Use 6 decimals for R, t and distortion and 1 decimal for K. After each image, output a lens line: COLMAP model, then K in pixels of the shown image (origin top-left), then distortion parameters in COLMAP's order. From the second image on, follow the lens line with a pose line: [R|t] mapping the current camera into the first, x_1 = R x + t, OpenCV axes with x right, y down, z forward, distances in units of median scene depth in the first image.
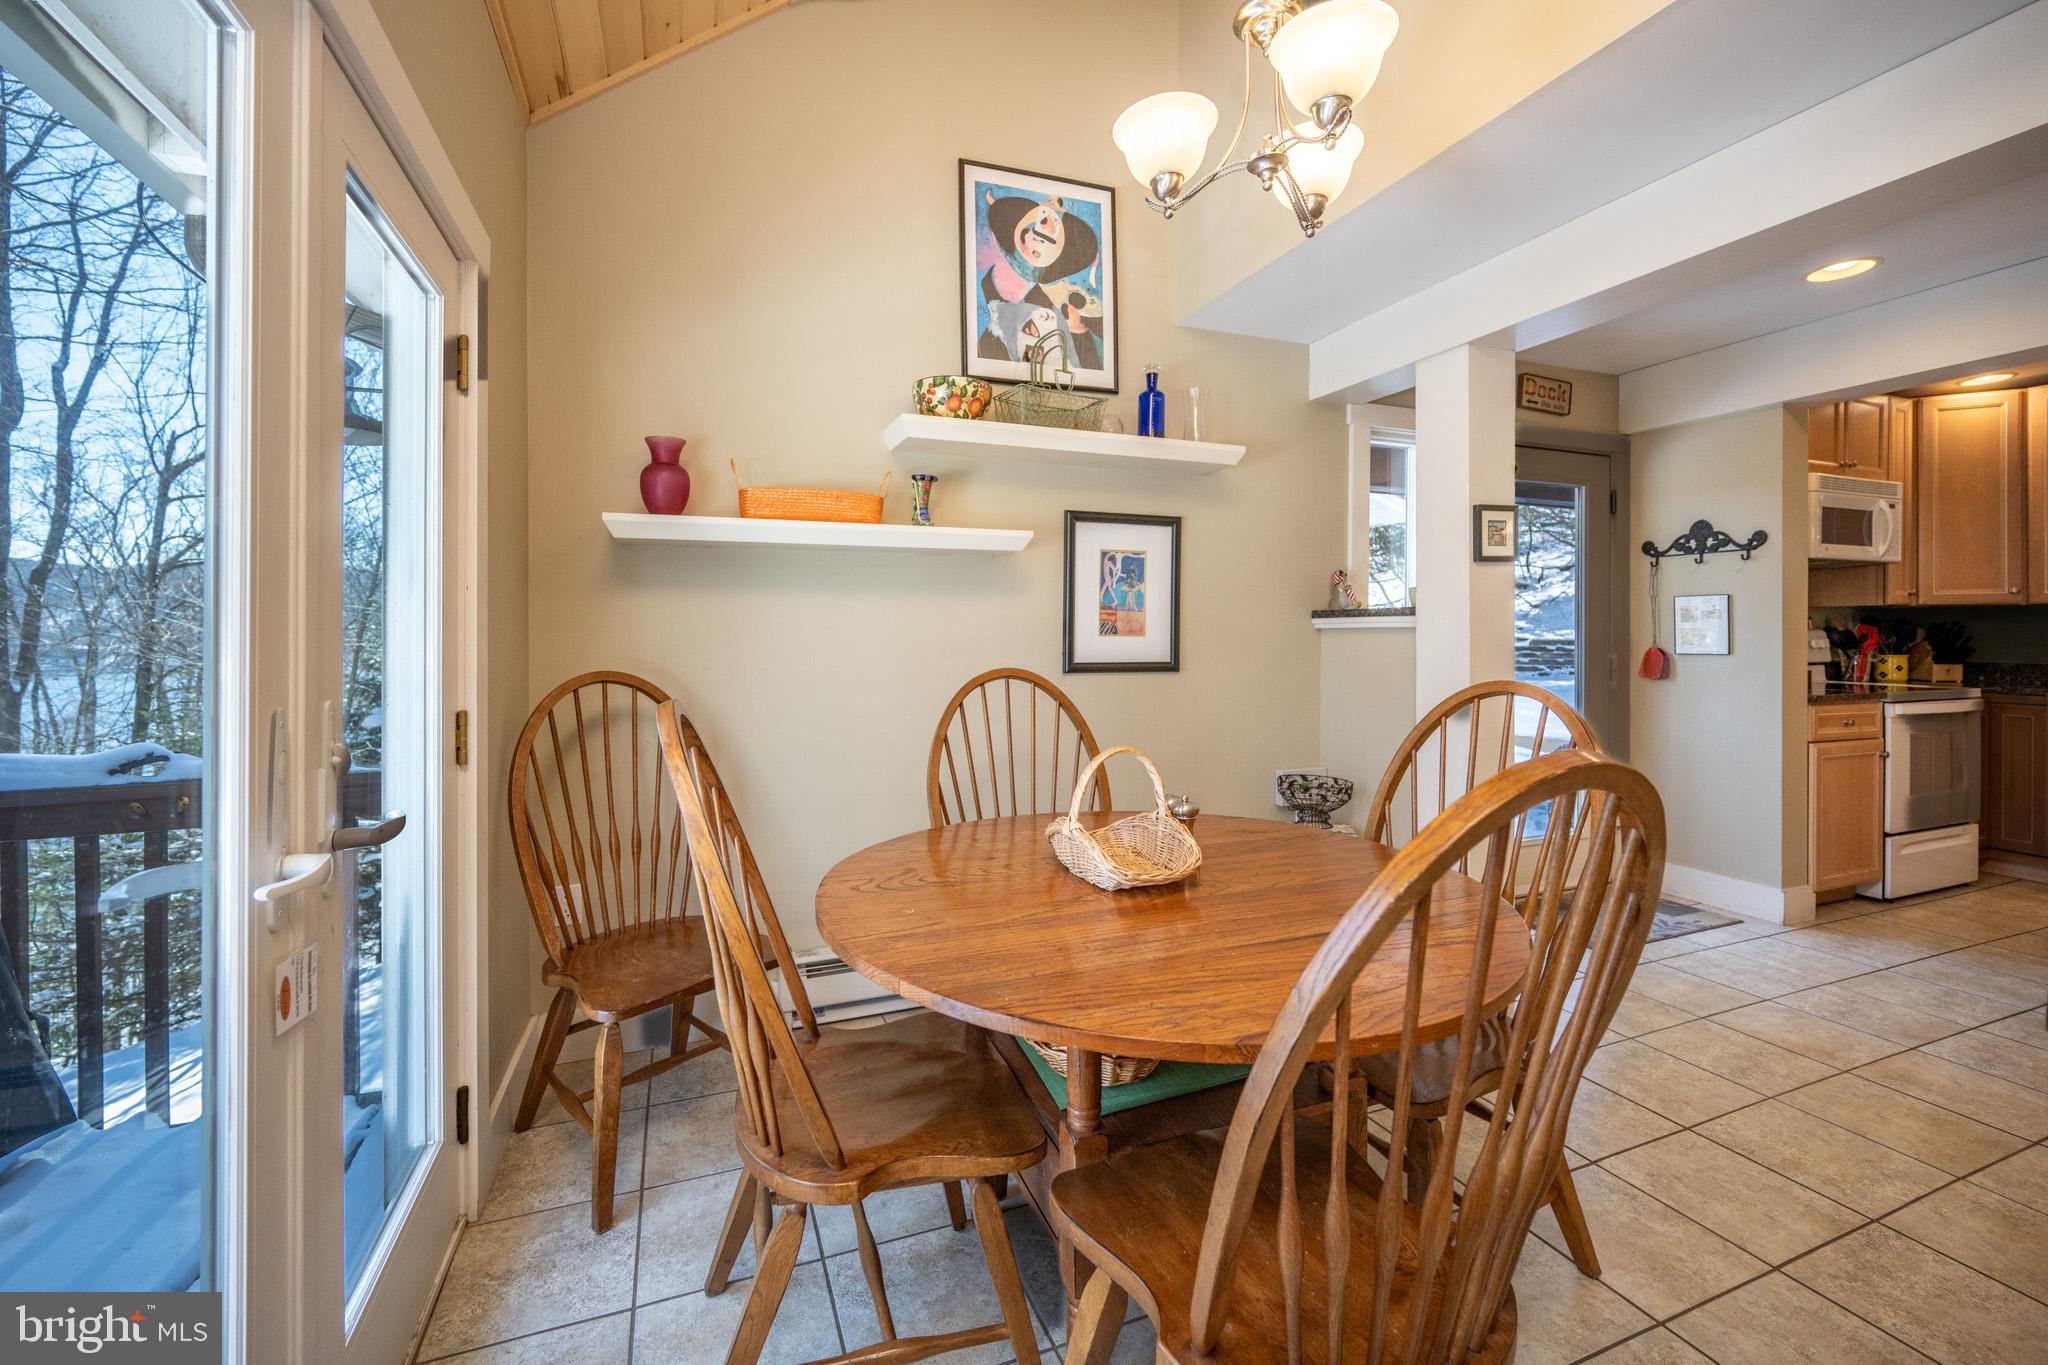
lens RADIAL K [[827.7, 0, 996.2], [0, 827.7, 626.1], [0, 0, 1]] dist [0.002247, -0.000242]
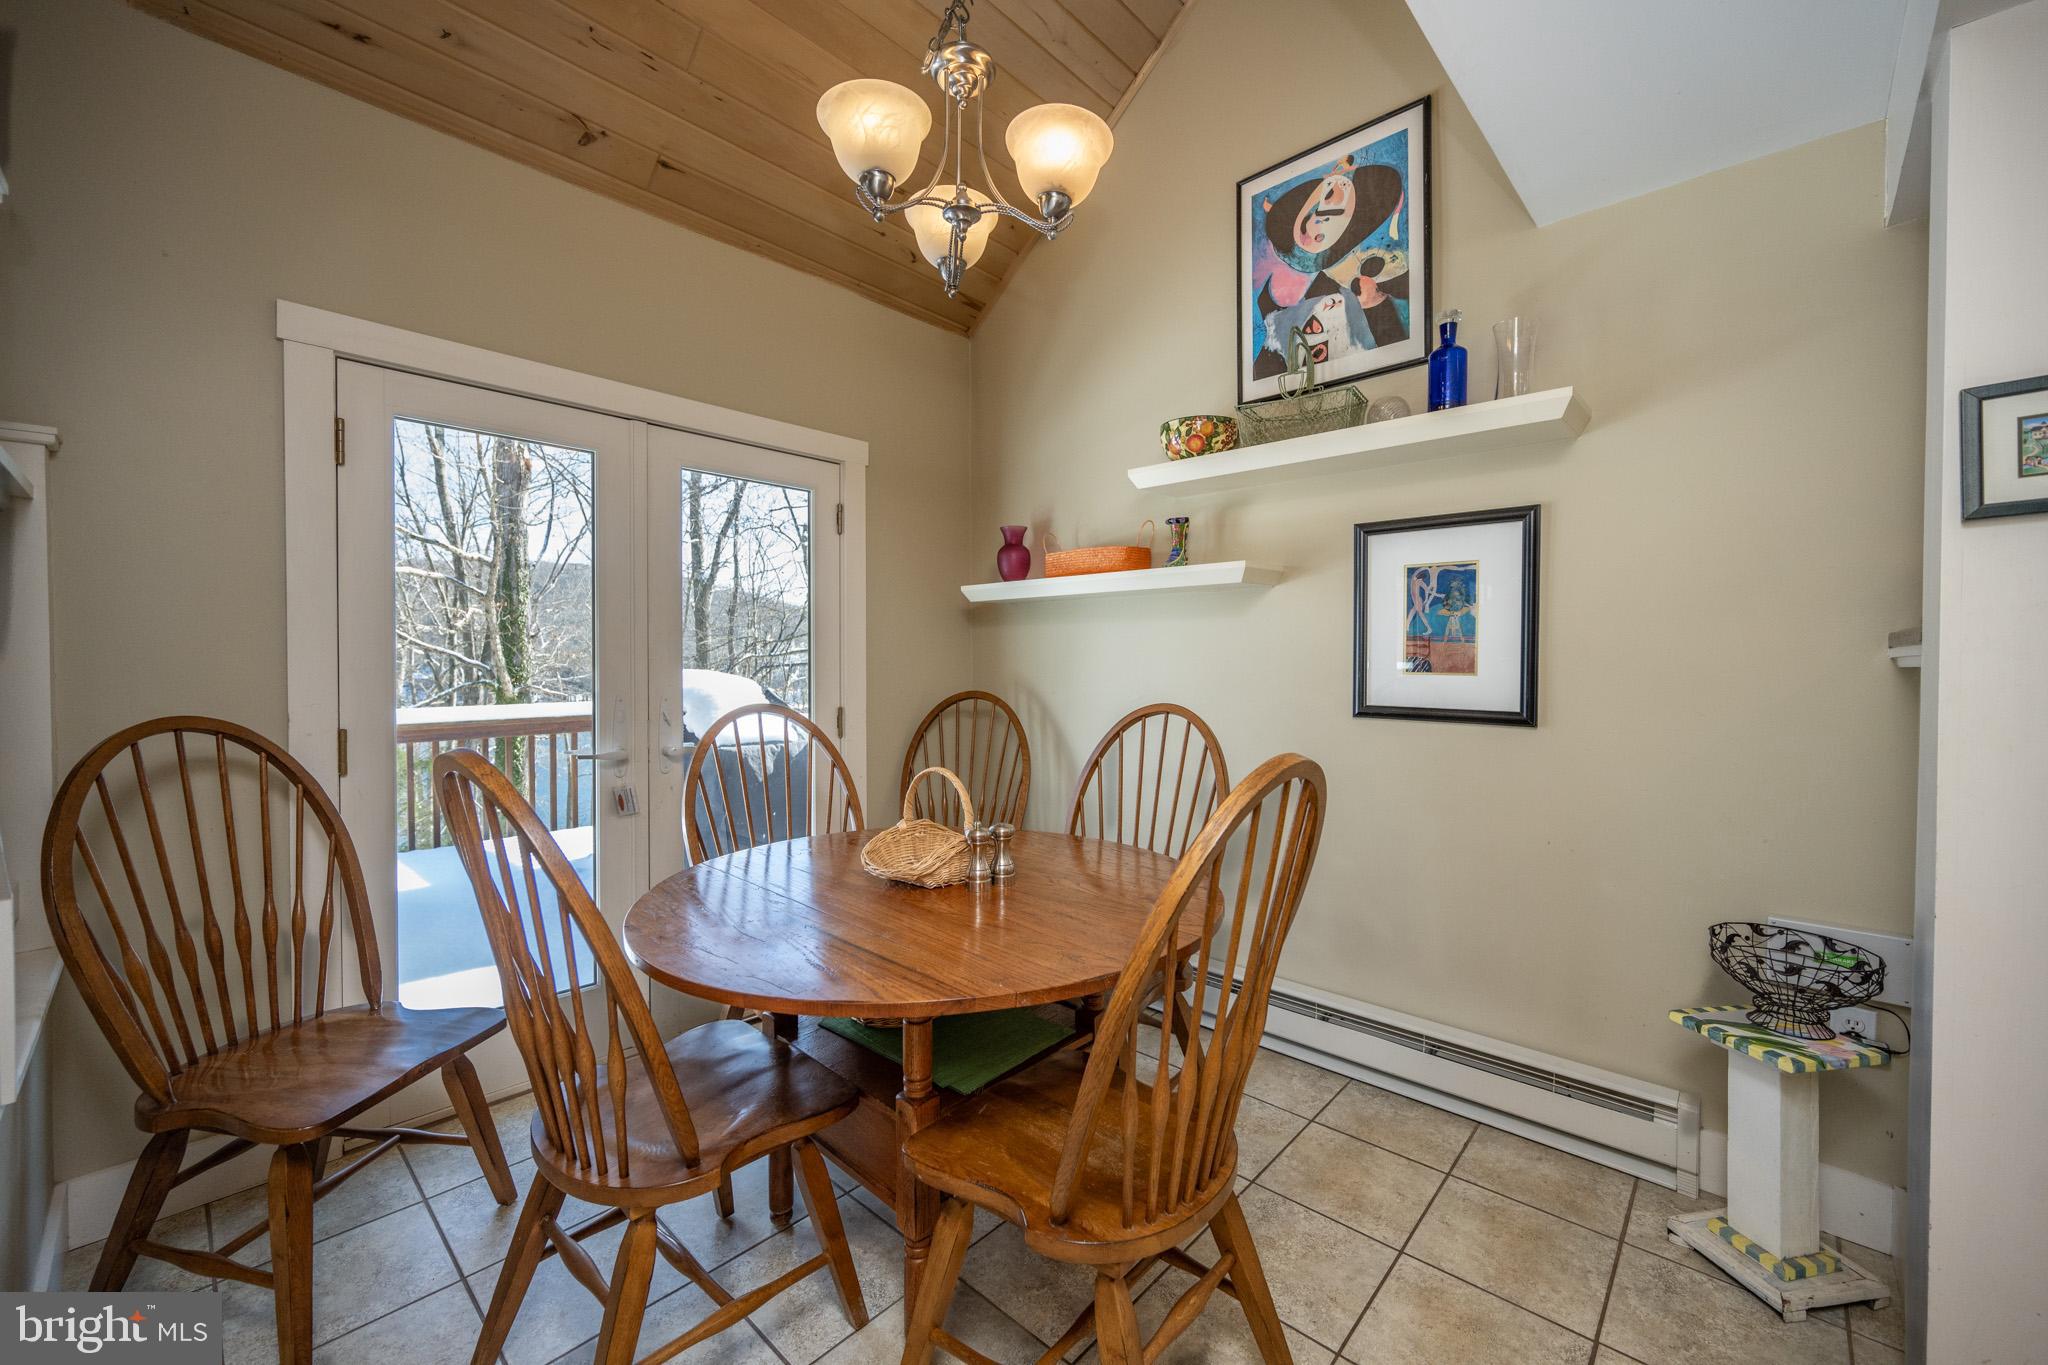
lens RADIAL K [[827.7, 0, 1023.1], [0, 827.7, 664.7], [0, 0, 1]] dist [0.002247, -0.000242]
pose [[0.446955, 0.005287, -0.894541, 0.686748], [0.006074, 0.999942, 0.008945, -0.006521], [0.894536, -0.009431, 0.446896, 0.317493]]
